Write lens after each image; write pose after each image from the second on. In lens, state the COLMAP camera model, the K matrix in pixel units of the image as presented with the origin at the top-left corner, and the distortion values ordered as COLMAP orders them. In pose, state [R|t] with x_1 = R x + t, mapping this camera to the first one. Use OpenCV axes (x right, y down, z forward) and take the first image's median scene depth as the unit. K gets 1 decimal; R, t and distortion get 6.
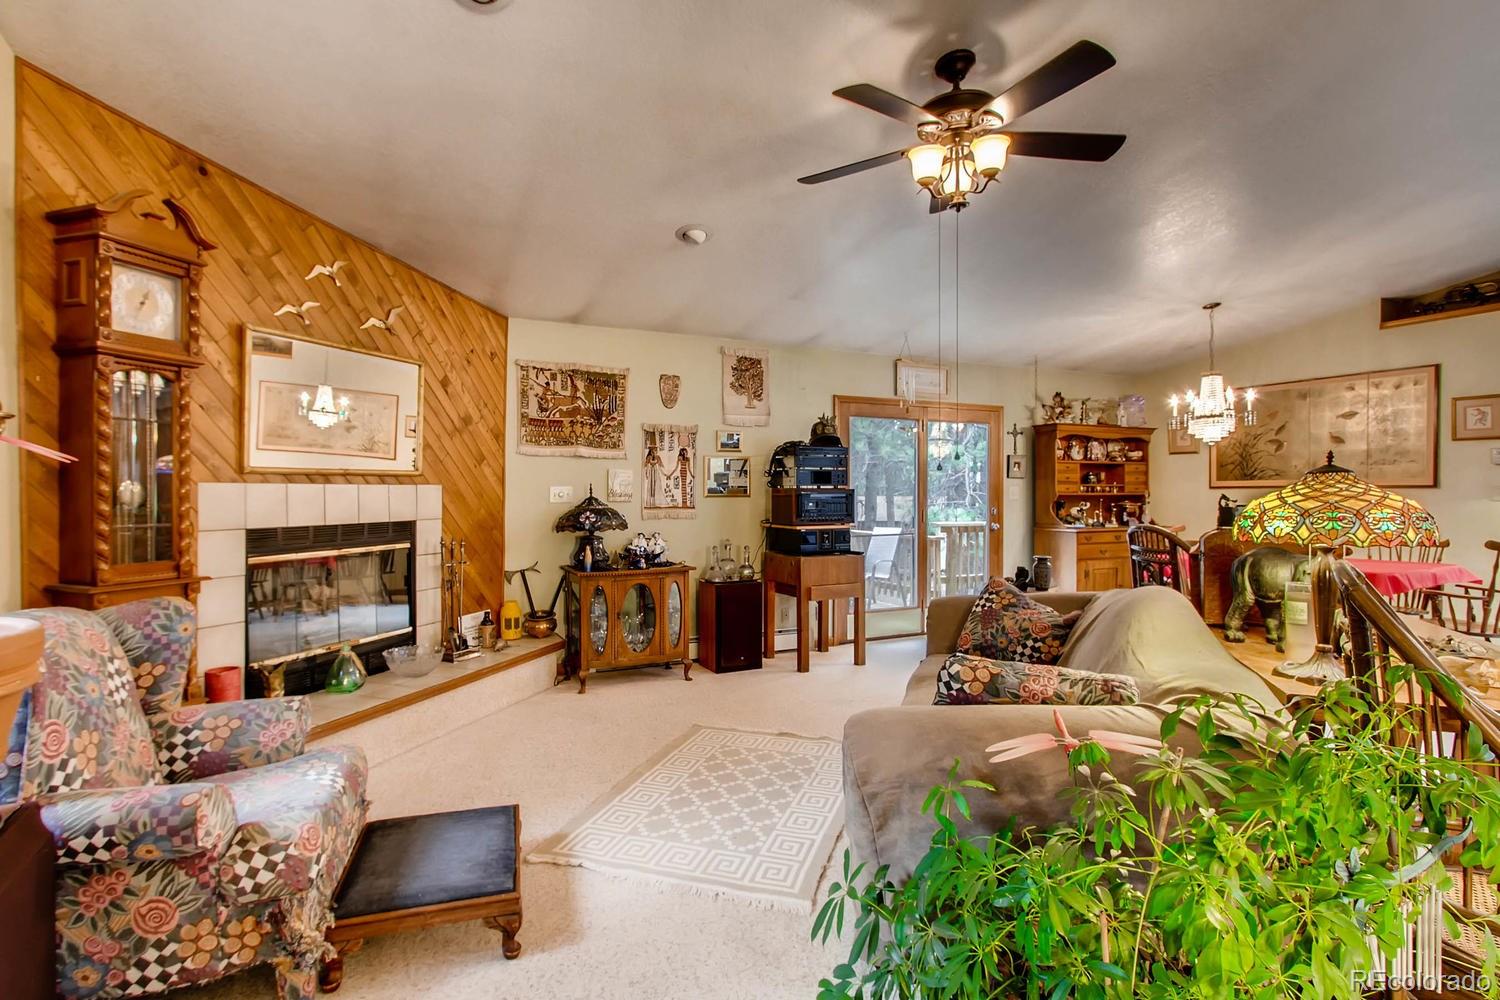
lens RADIAL K [[753.2, 0, 742.9], [0, 753.2, 496.1], [0, 0, 1]] dist [0.011323, -0.000487]
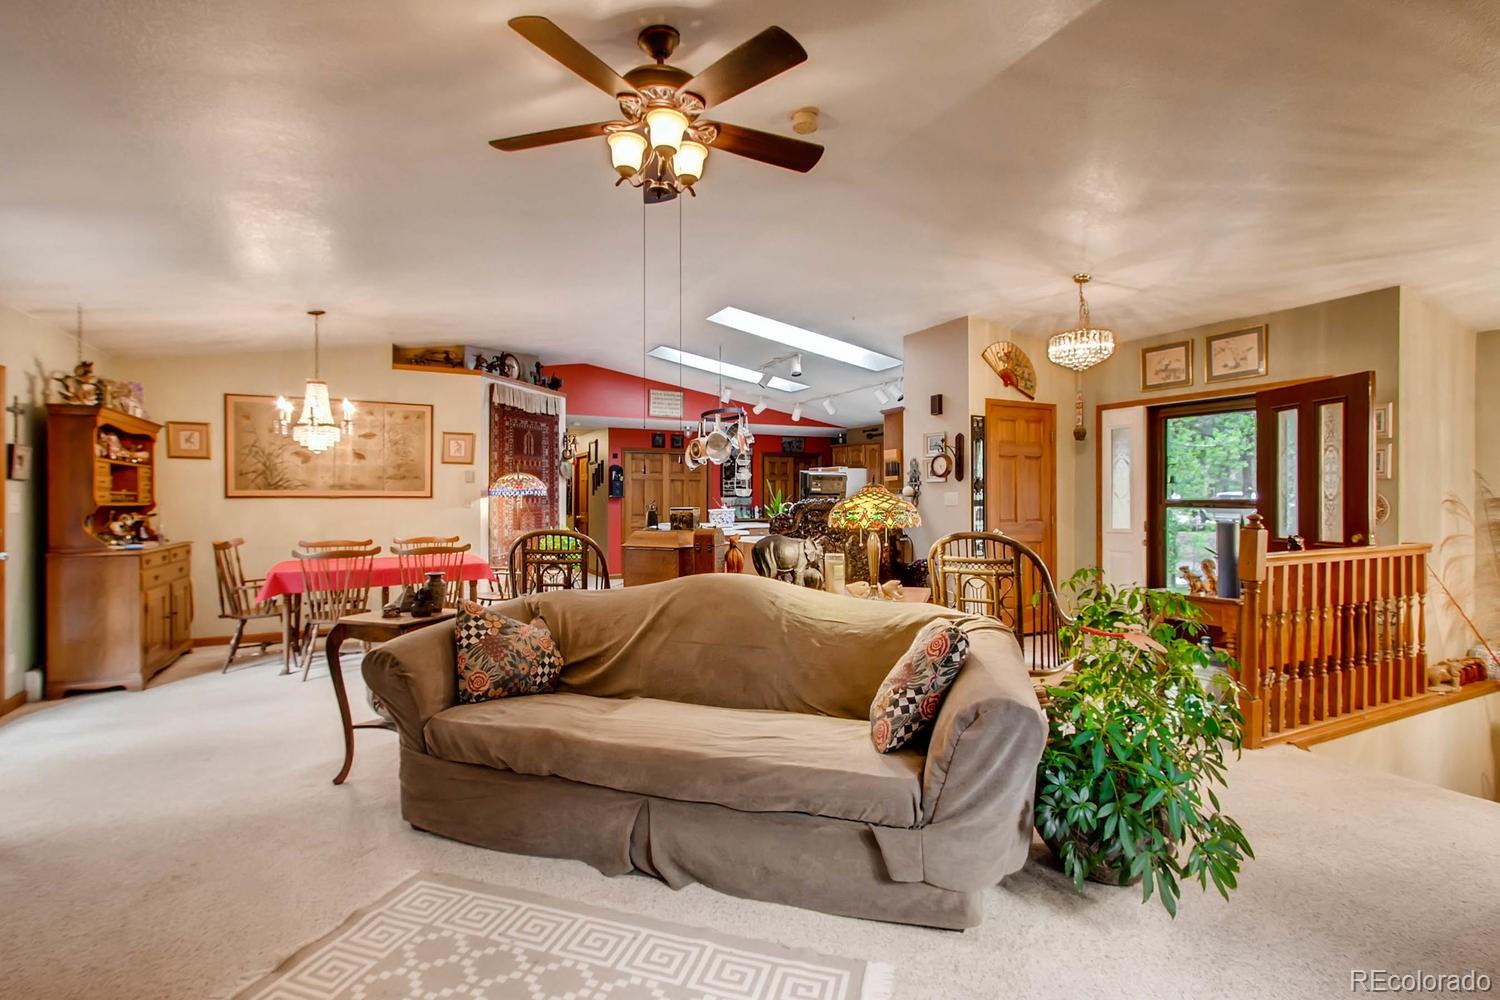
lens RADIAL K [[695.4, 0, 737.1], [0, 695.4, 497.6], [0, 0, 1]] dist [-0.002915, -0.000223]
pose [[-0.016355, 0.006468, 0.999845, -0.261118], [0.007854, 0.999949, -0.006341, -0.000380], [-0.999835, 0.007749, -0.016404, 0.419290]]
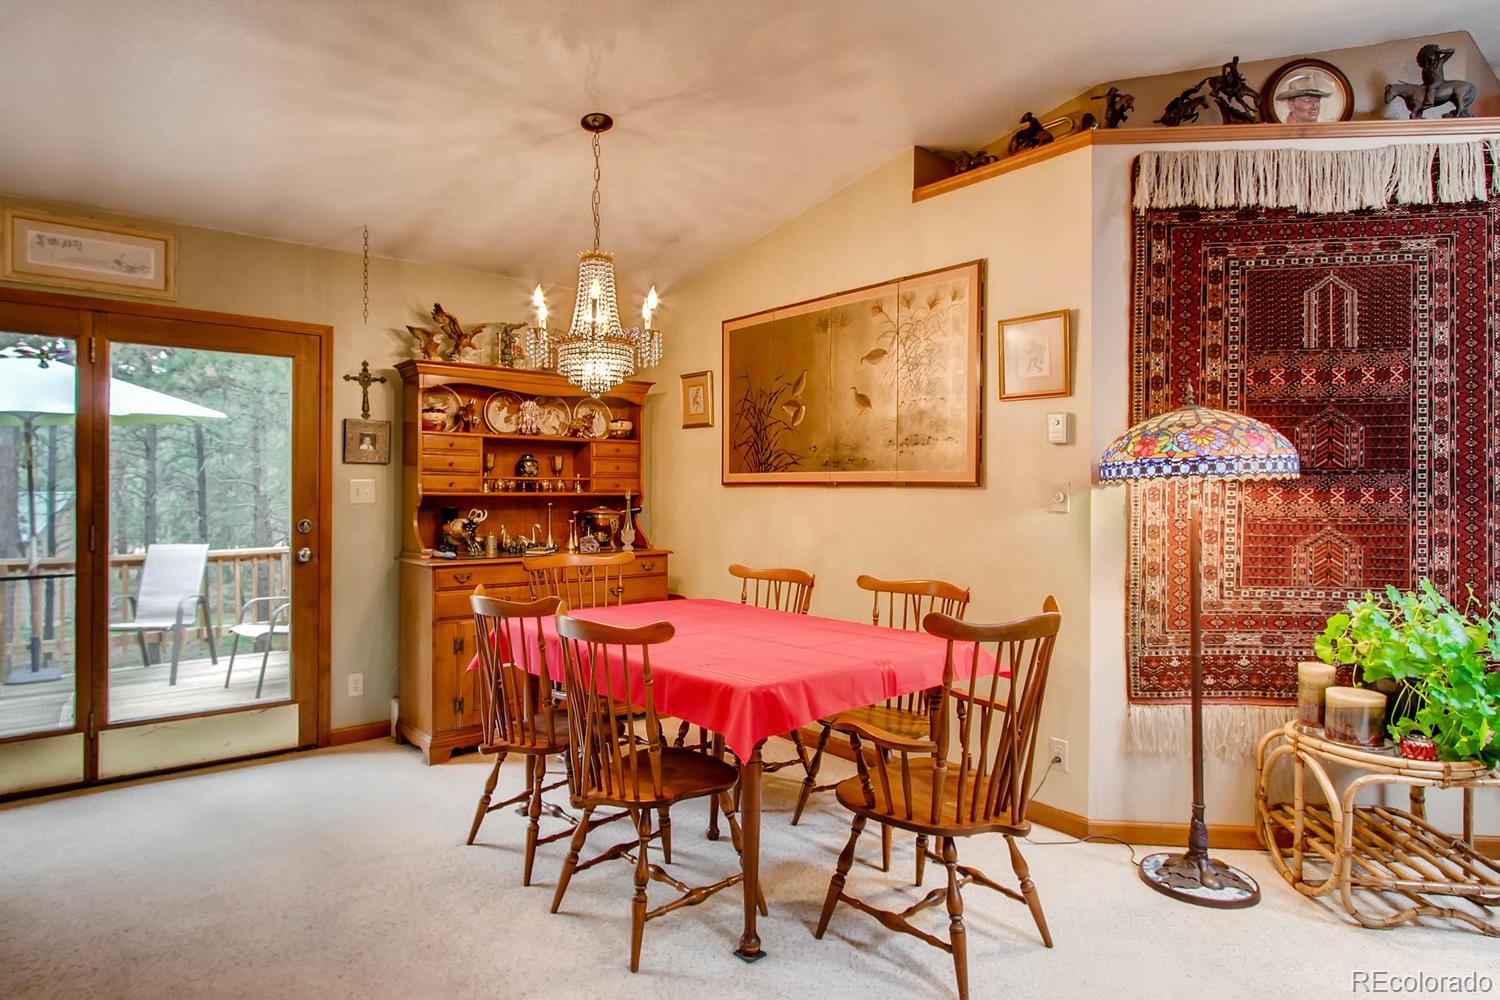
lens RADIAL K [[843.7, 0, 744.9], [0, 843.7, 487.2], [0, 0, 1]] dist [0.004064, 0.001644]
pose [[0.975386, 0.007333, 0.220384, 0.527185], [-0.005987, 0.999959, -0.006775, -0.004960], [-0.220425, 0.005289, 0.975390, 0.383750]]
